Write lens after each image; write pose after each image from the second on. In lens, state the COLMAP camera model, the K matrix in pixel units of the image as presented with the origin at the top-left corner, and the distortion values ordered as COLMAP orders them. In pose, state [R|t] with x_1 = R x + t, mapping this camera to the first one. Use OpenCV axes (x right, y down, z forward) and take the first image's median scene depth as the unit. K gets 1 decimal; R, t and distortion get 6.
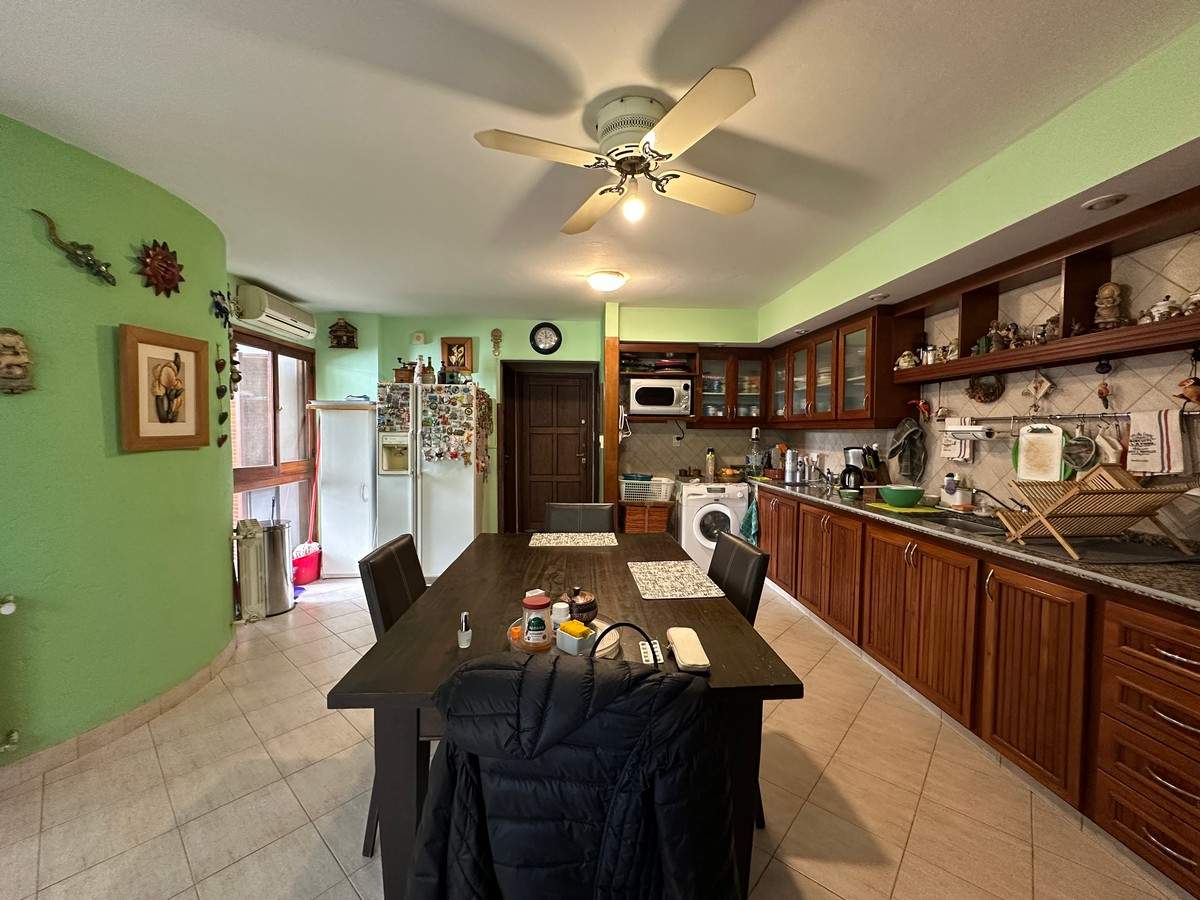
lens RADIAL K [[478.2, 0, 601.0], [0, 478.2, 450.2], [0, 0, 1]] dist [-0.005802, 0.000884]
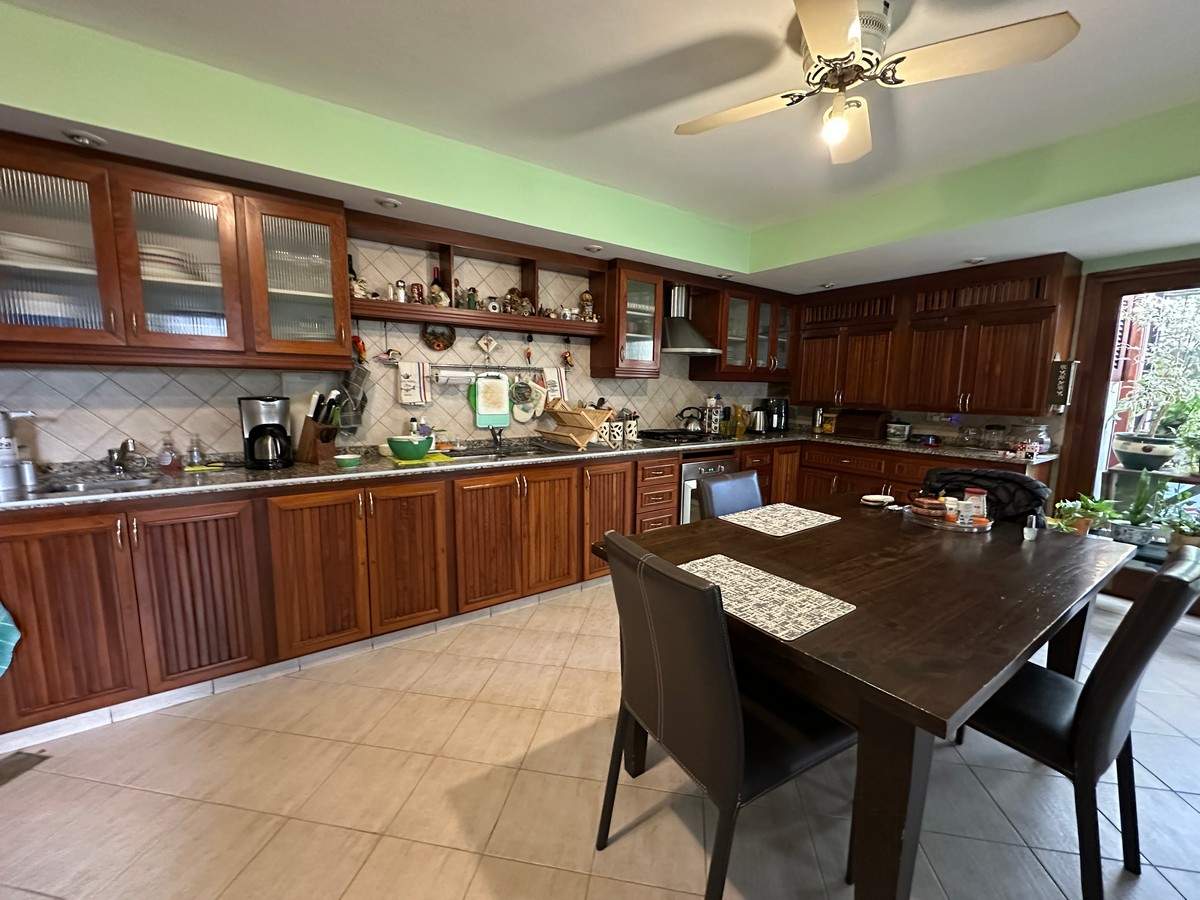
lens RADIAL K [[478.2, 0, 601.0], [0, 478.2, 450.2], [0, 0, 1]] dist [-0.005802, 0.000884]
pose [[-0.525176, -0.125328, 0.841714, -0.233900], [0.016639, 0.987395, 0.157401, -0.025689], [-0.850831, 0.096669, -0.516471, 0.840123]]
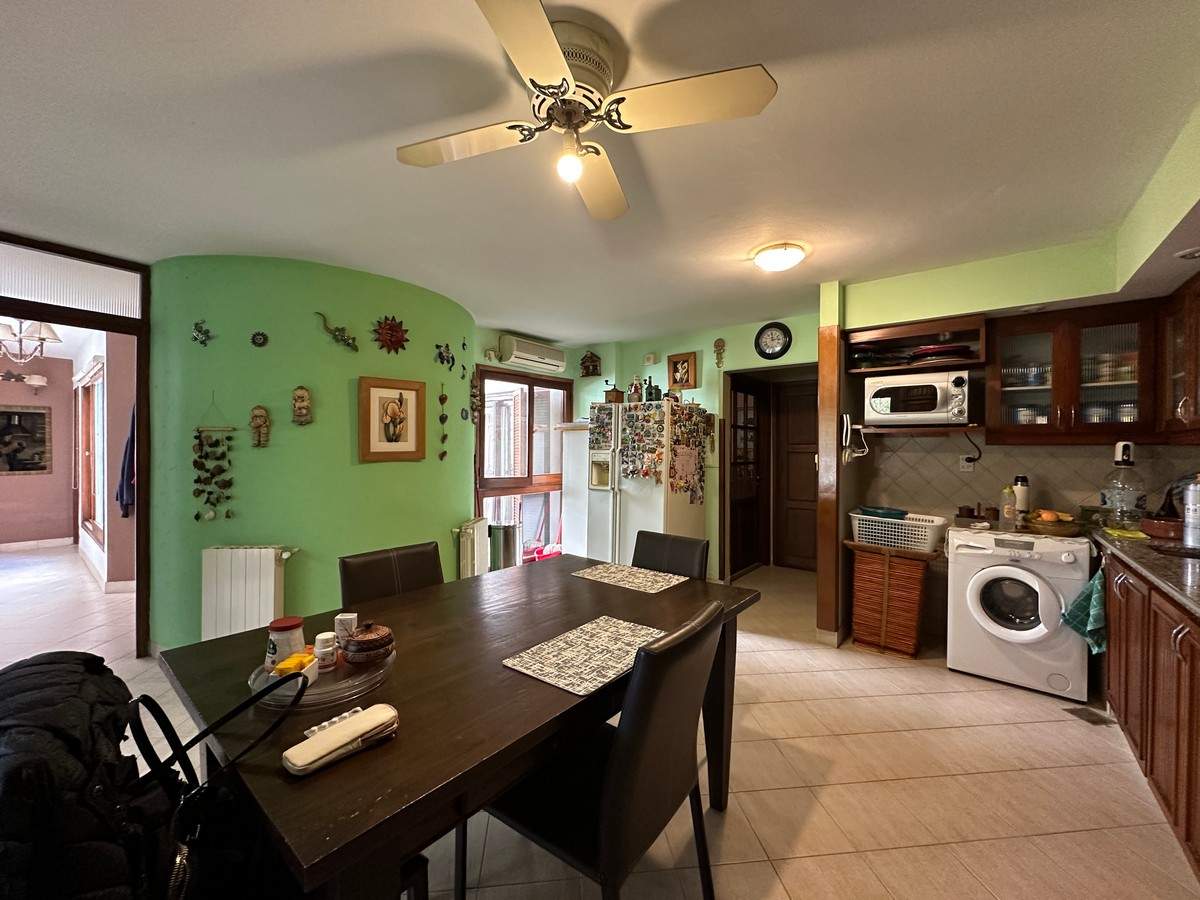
lens RADIAL K [[478.2, 0, 601.0], [0, 478.2, 450.2], [0, 0, 1]] dist [-0.005802, 0.000884]
pose [[0.742720, 0.000596, -0.669602, 0.283751], [-0.027758, 0.999167, -0.029900, -0.004740], [0.669027, 0.040794, 0.742118, 0.205158]]
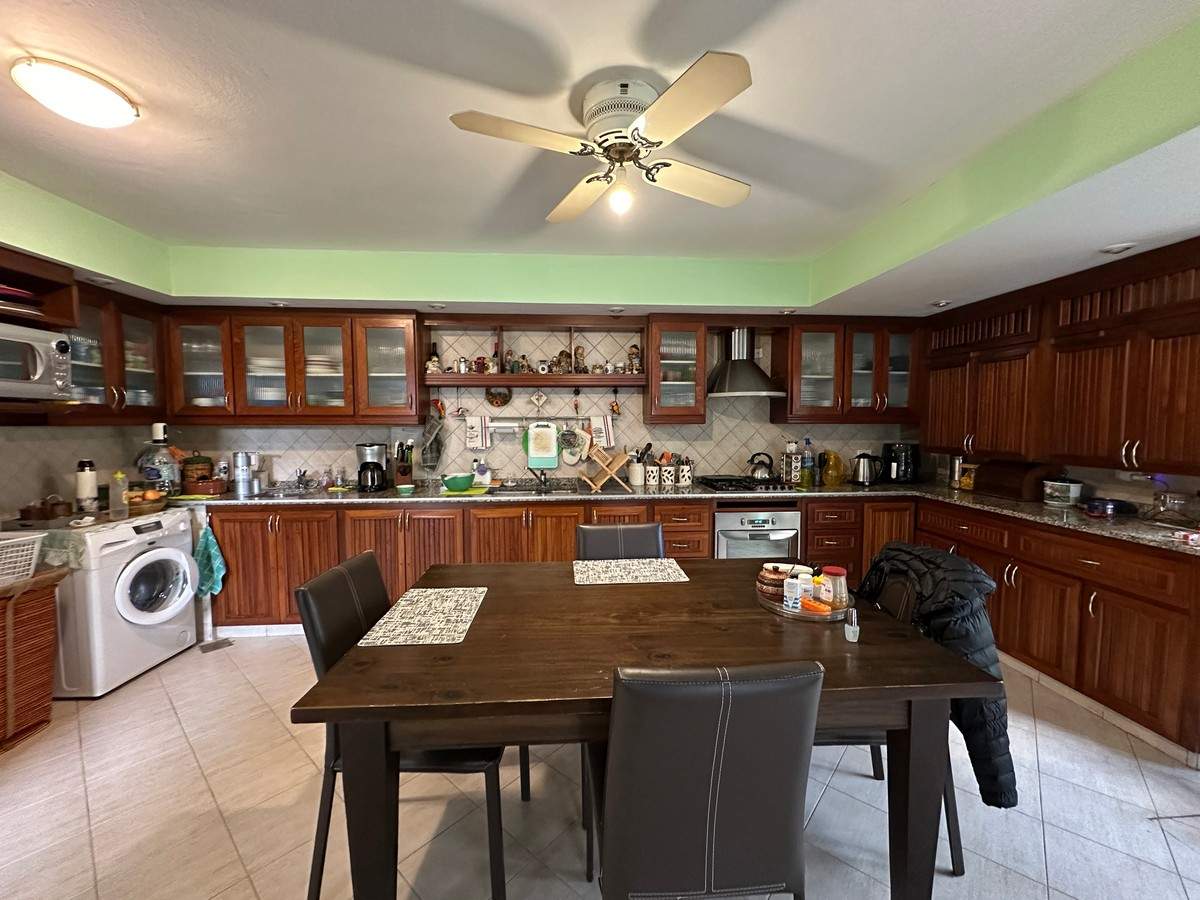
lens RADIAL K [[478.2, 0, 601.0], [0, 478.2, 450.2], [0, 0, 1]] dist [-0.005802, 0.000884]
pose [[-0.014639, -0.064057, 0.997839, -0.401732], [0.041915, 0.997029, 0.064620, -0.032144], [-0.999014, 0.042770, -0.011911, 0.475321]]
